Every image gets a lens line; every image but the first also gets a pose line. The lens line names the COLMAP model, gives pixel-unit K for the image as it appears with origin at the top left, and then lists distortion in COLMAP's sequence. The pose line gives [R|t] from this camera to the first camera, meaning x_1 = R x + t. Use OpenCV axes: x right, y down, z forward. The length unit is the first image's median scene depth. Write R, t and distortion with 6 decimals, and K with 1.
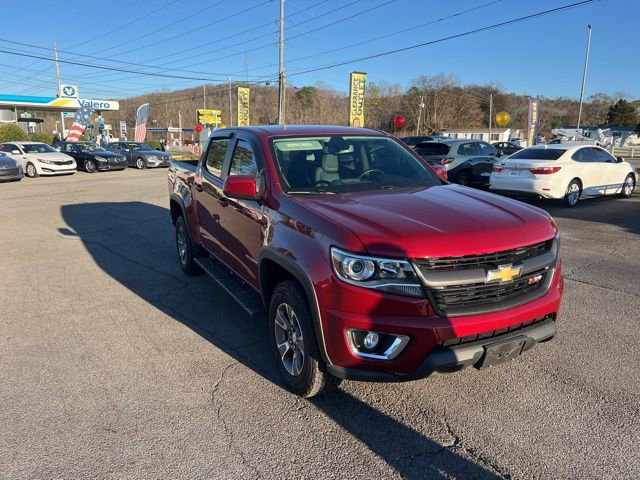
lens RADIAL K [[479.4, 0, 322.2], [0, 479.4, 242.4], [0, 0, 1]] dist [0.052430, -0.054331]
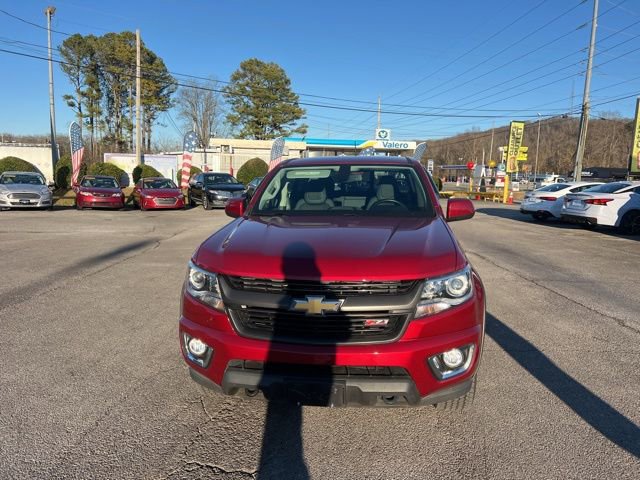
lens RADIAL K [[479.4, 0, 323.6], [0, 479.4, 238.9], [0, 0, 1]] dist [0.052430, -0.054331]
pose [[0.821535, 0.085200, -0.563757, 0.105676], [-0.130833, 0.990558, -0.040954, -0.003252], [0.554945, 0.107403, 0.824925, 0.026559]]
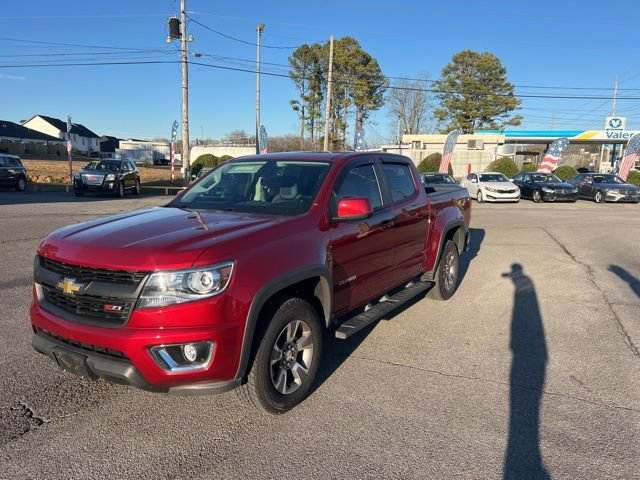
lens RADIAL K [[479.4, 0, 326.1], [0, 479.4, 239.9], [0, 0, 1]] dist [0.052430, -0.054331]
pose [[0.509826, 0.135303, -0.849571, 0.180270], [-0.194103, 0.980181, 0.039623, -0.021430], [0.838094, 0.144703, 0.525984, 0.104784]]
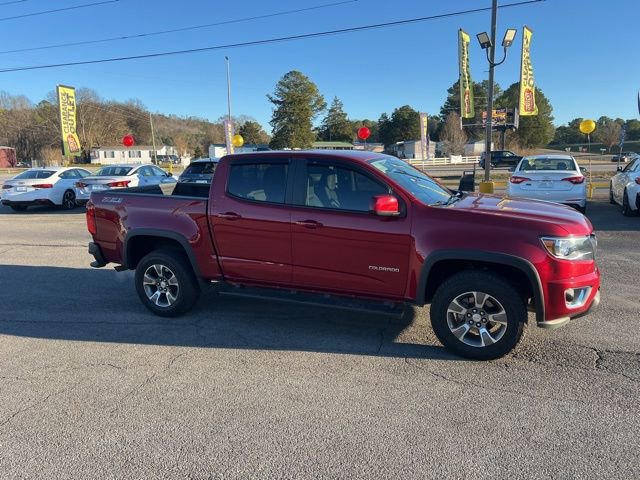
lens RADIAL K [[479.4, 0, 313.5], [0, 479.4, 235.2], [0, 0, 1]] dist [0.052430, -0.054331]
pose [[0.775405, -0.124009, 0.619168, -0.160459], [0.153491, 0.988134, 0.005684, -0.012317], [-0.612525, 0.090629, 0.785238, 0.034524]]
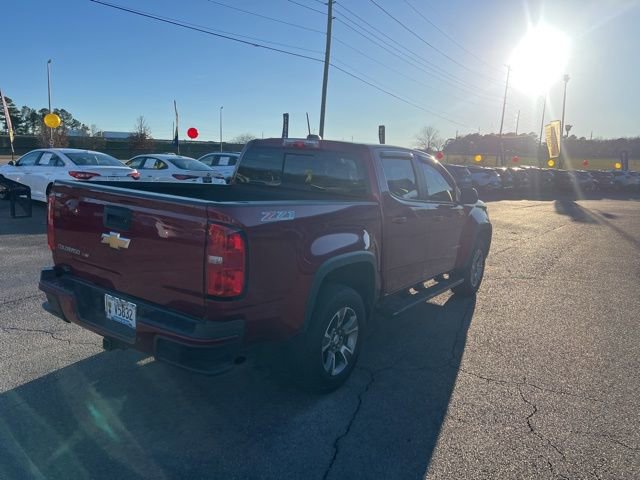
lens RADIAL K [[479.4, 0, 319.0], [0, 479.4, 241.1], [0, 0, 1]] dist [0.052430, -0.054331]
pose [[-0.484563, -0.169702, 0.858137, -0.196829], [0.132150, 0.955541, 0.263585, -0.068254], [-0.864717, 0.241126, -0.440594, 0.328356]]
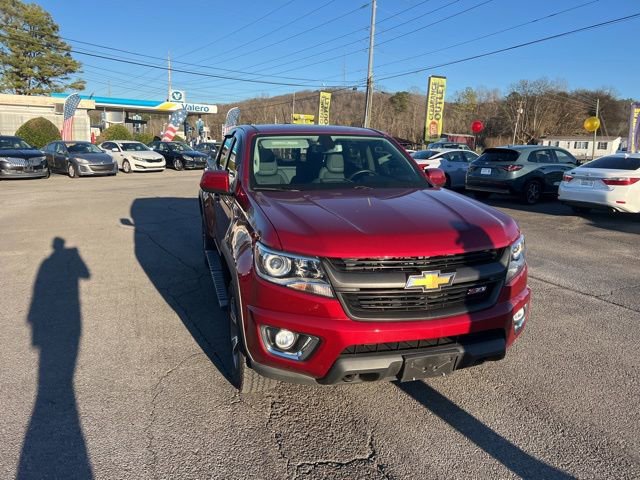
lens RADIAL K [[479.4, 0, 323.5], [0, 479.4, 233.2], [0, 0, 1]] dist [0.052430, -0.054331]
pose [[0.982691, 0.053601, -0.177331, 0.038977], [-0.058404, 0.998051, -0.021971, 0.000629], [0.175808, 0.031947, 0.983906, 0.004705]]
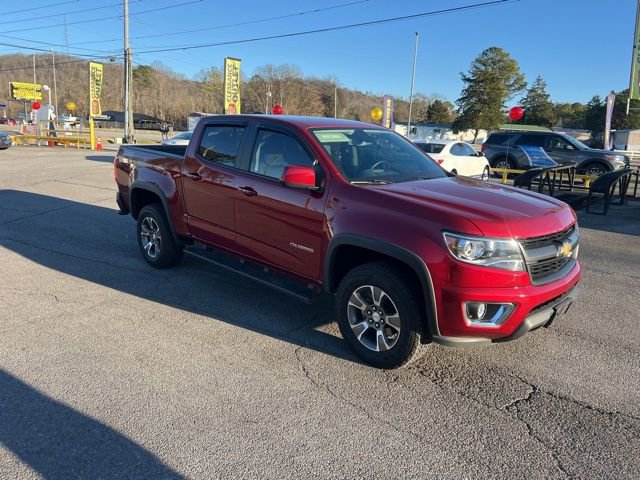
lens RADIAL K [[479.4, 0, 322.6], [0, 479.4, 233.3], [0, 0, 1]] dist [0.052430, -0.054331]
pose [[0.949022, -0.029774, 0.313800, -0.070841], [0.027398, 0.999553, 0.011979, -0.000835], [-0.314016, -0.002771, 0.949414, 0.001326]]
